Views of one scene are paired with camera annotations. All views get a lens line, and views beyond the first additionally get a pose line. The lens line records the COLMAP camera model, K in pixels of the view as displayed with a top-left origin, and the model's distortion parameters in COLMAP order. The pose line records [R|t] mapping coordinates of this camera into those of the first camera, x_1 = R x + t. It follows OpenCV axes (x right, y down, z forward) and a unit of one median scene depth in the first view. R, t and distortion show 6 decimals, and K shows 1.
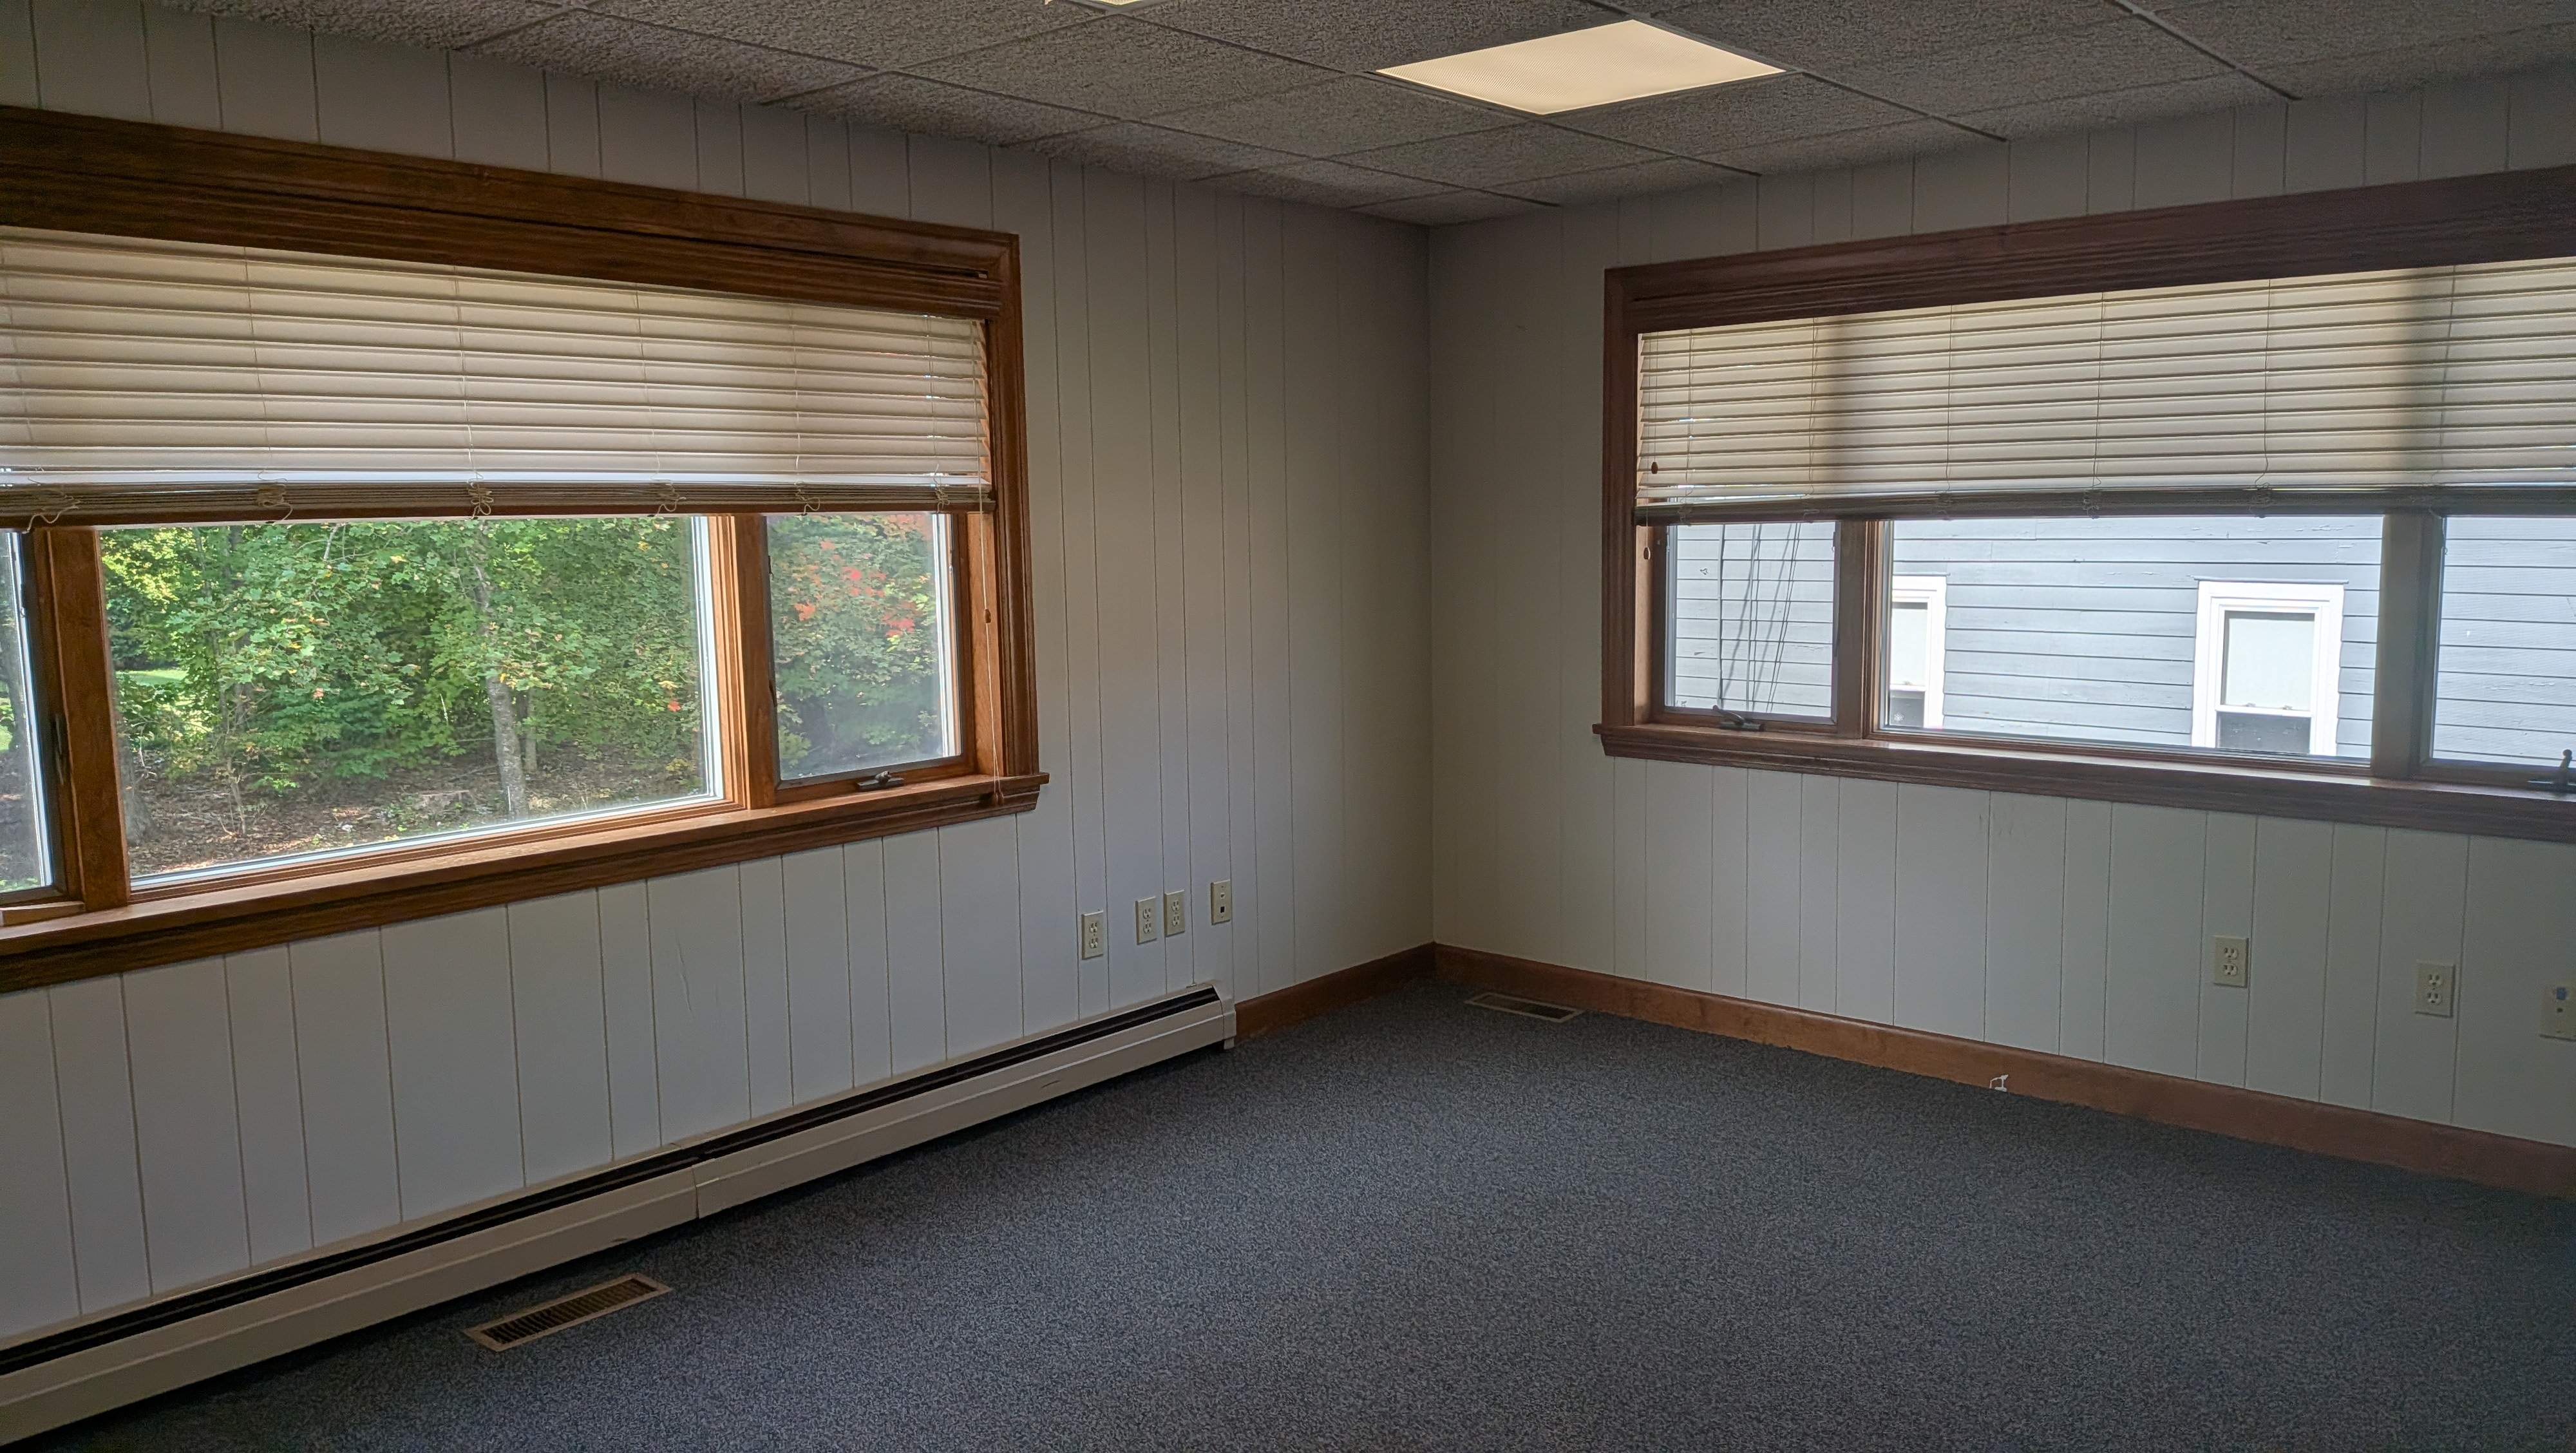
lens RADIAL K [[1844.8, 0, 1297.1], [0, 1844.8, 722.6], [0, 0, 1]] dist [0.071431, -0.105075]
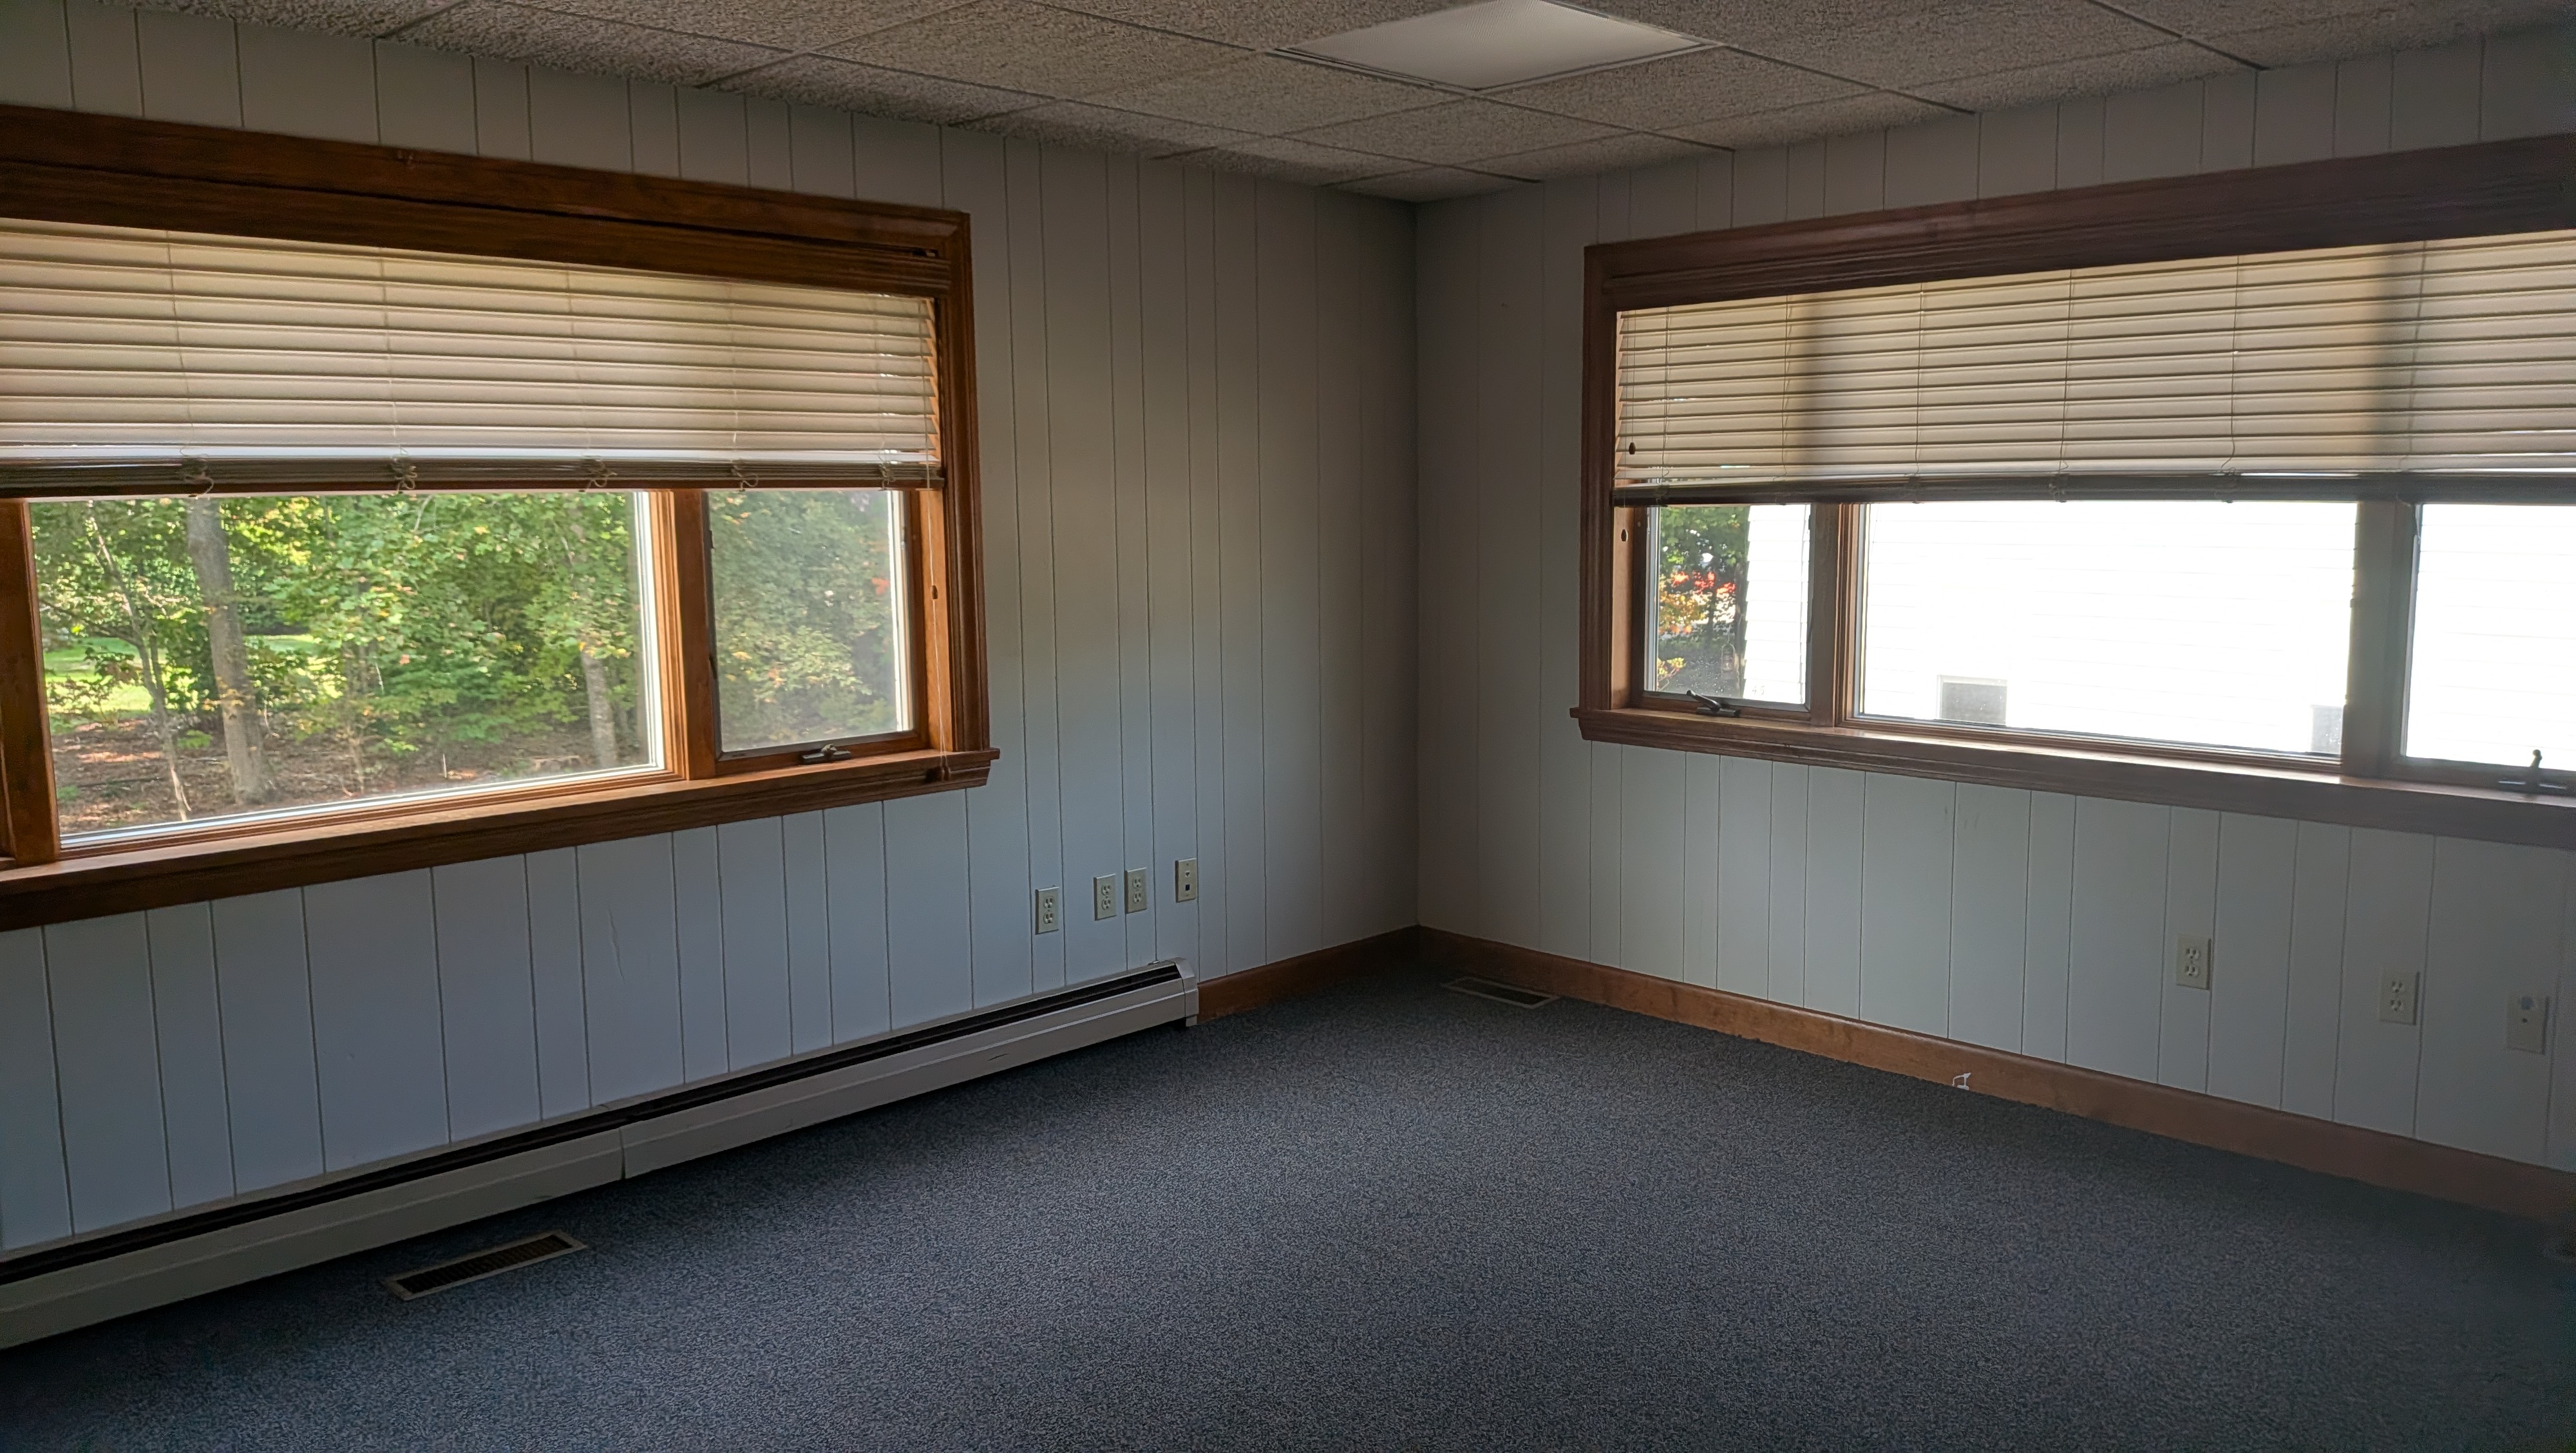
lens RADIAL K [[1844.8, 0, 1295.4], [0, 1844.8, 716.2], [0, 0, 1]] dist [0.071431, -0.105075]
pose [[0.997684, 0.014208, -0.066519, 0.099465], [-0.013628, 0.999865, 0.009172, -0.002057], [0.066640, -0.008244, 0.997743, 0.004384]]
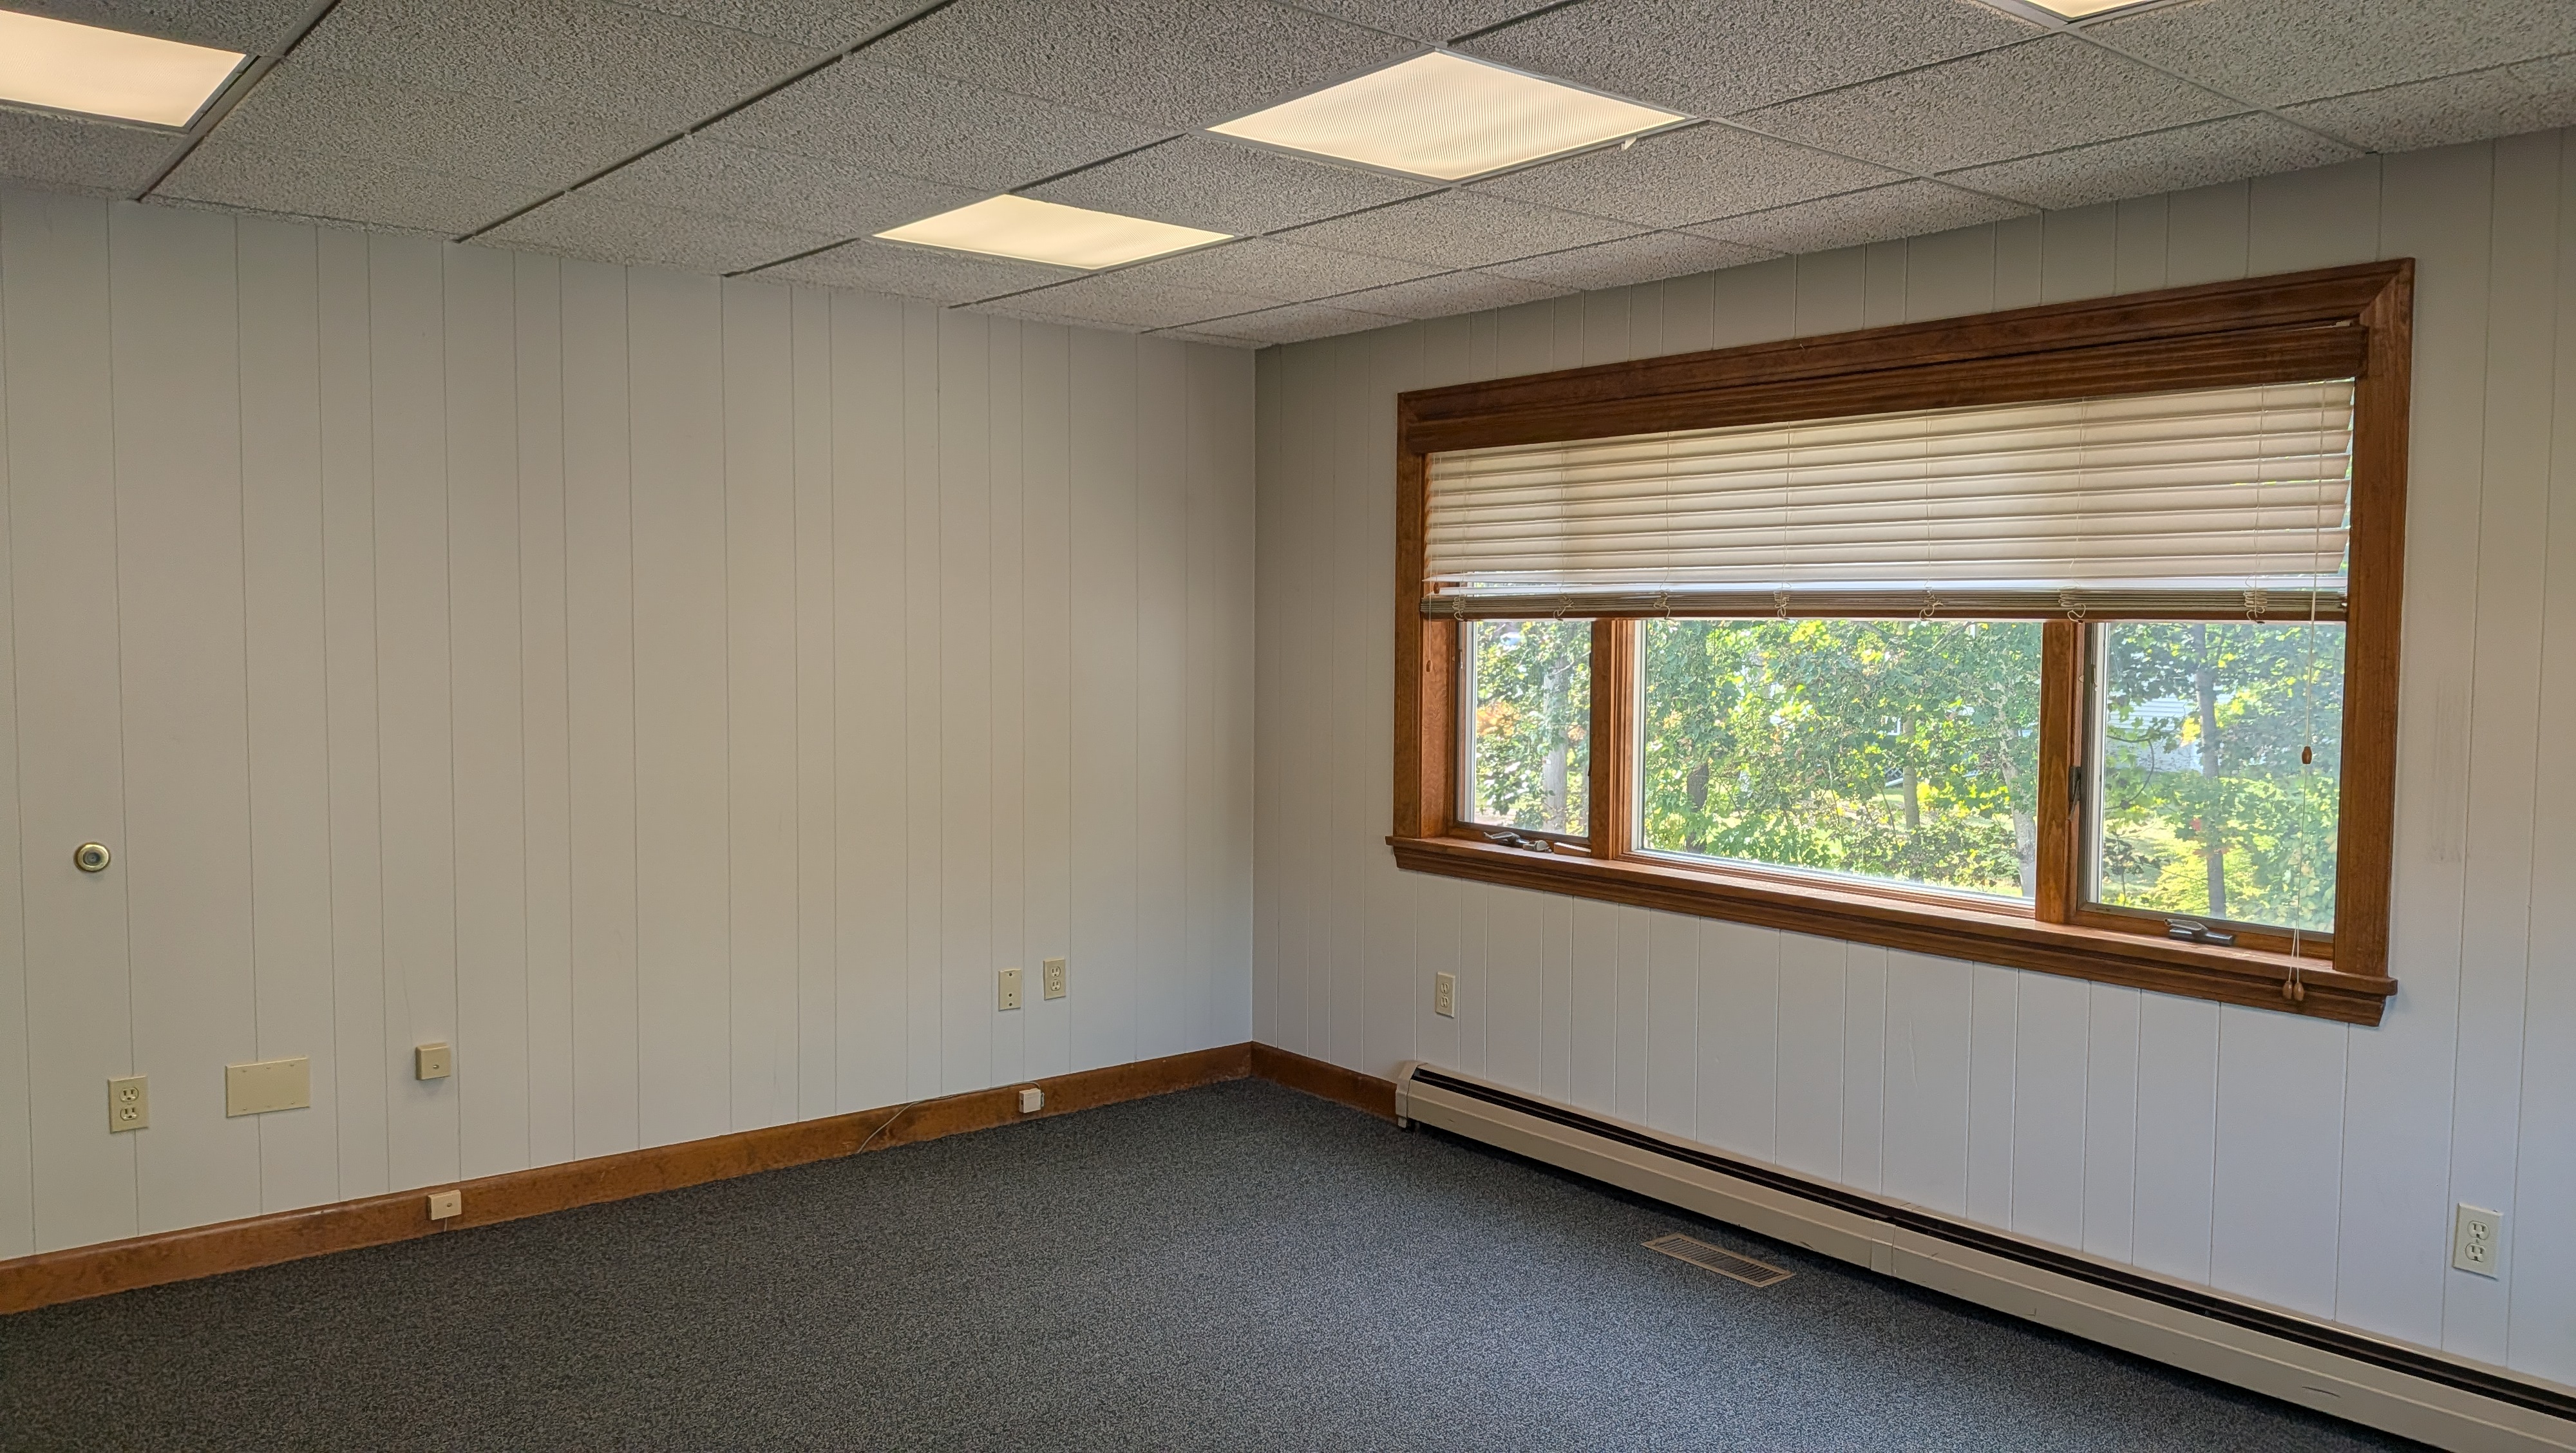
lens RADIAL K [[1844.8, 0, 1286.8], [0, 1844.8, 731.4], [0, 0, 1]] dist [0.071431, -0.105075]
pose [[-0.176040, 0.064799, -0.982248, 0.698011], [-0.131735, 0.987305, 0.088742, -0.082509], [0.975528, 0.145019, -0.165269, 0.725413]]
